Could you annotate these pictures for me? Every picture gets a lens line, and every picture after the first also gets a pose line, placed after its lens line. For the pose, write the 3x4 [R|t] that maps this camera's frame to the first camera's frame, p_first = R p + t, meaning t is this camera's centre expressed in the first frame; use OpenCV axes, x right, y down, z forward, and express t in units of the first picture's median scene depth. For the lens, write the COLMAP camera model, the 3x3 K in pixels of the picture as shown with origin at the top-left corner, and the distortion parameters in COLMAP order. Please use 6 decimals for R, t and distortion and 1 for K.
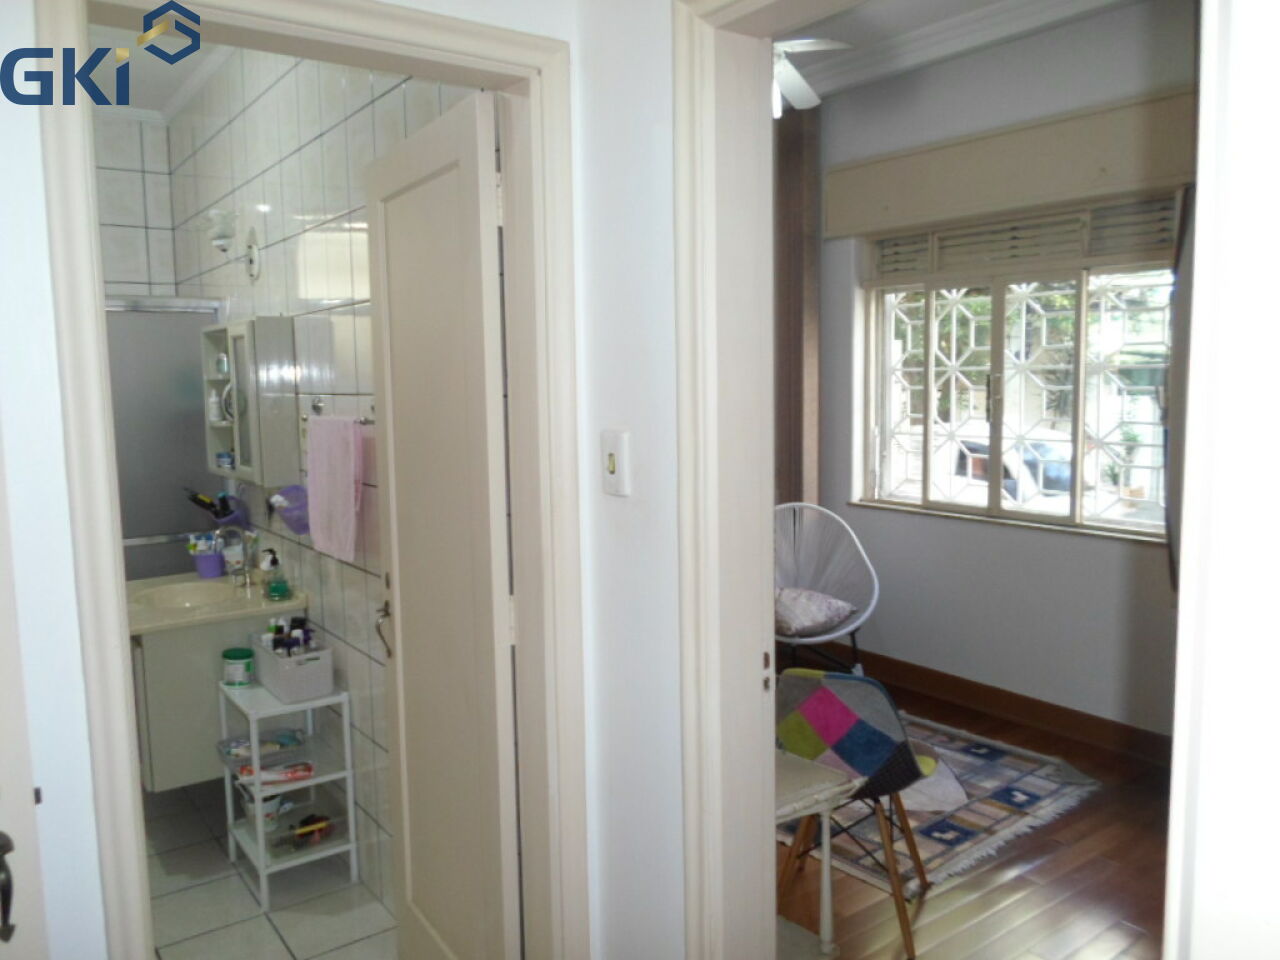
lens RADIAL K [[986.2, 0, 643.6], [0, 986.2, 476.0], [0, 0, 1]] dist [0.002703, -0.002335]
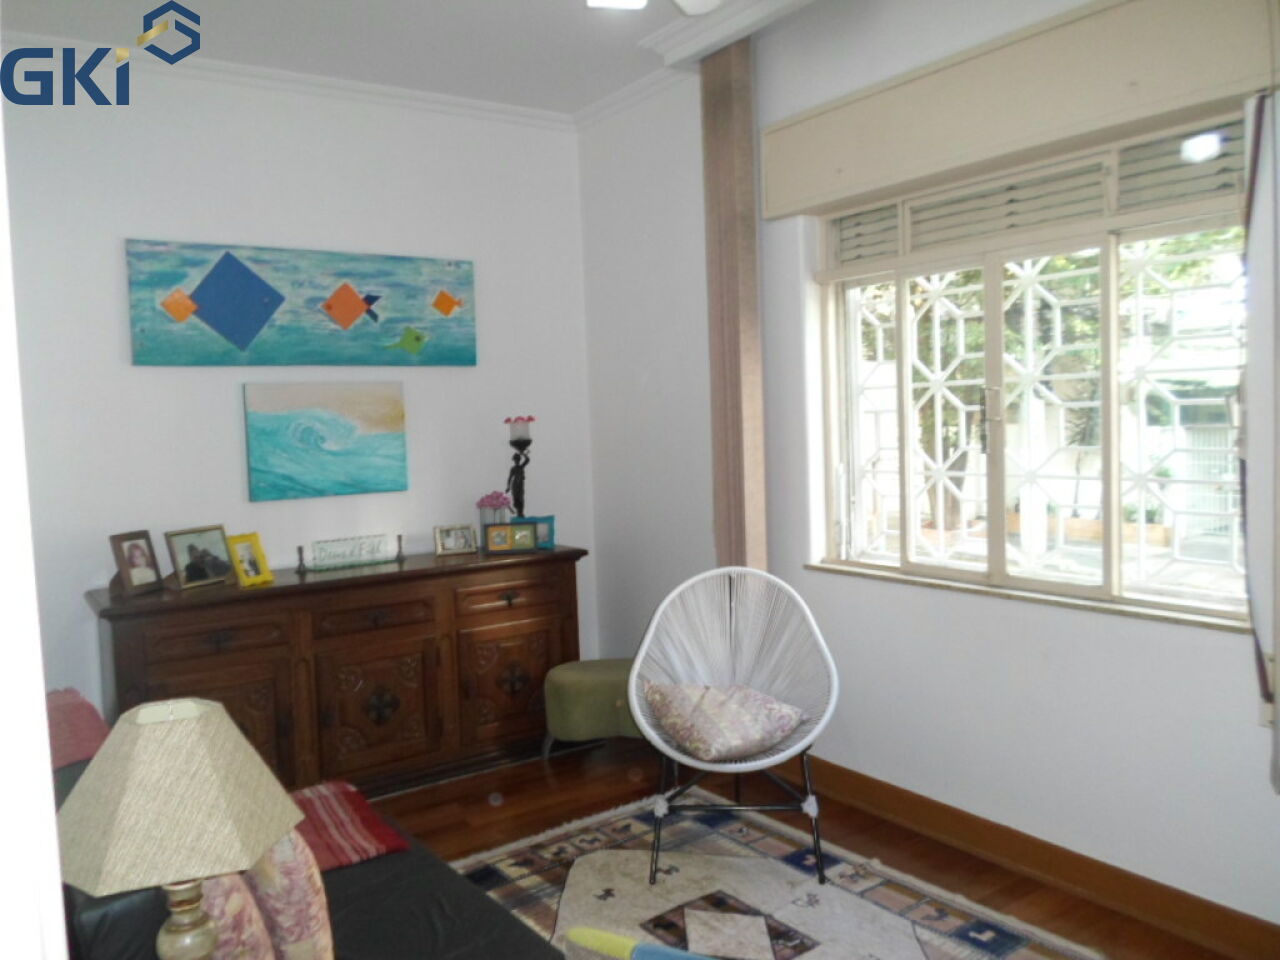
lens RADIAL K [[980.9, 0, 636.9], [0, 980.9, 484.9], [0, 0, 1]] dist [-0.011363, 0.001604]
pose [[0.999284, -0.021139, -0.031392, 0.109550], [0.020062, 0.999212, -0.034250, -0.011710], [0.032092, 0.033596, 0.998920, 0.258538]]
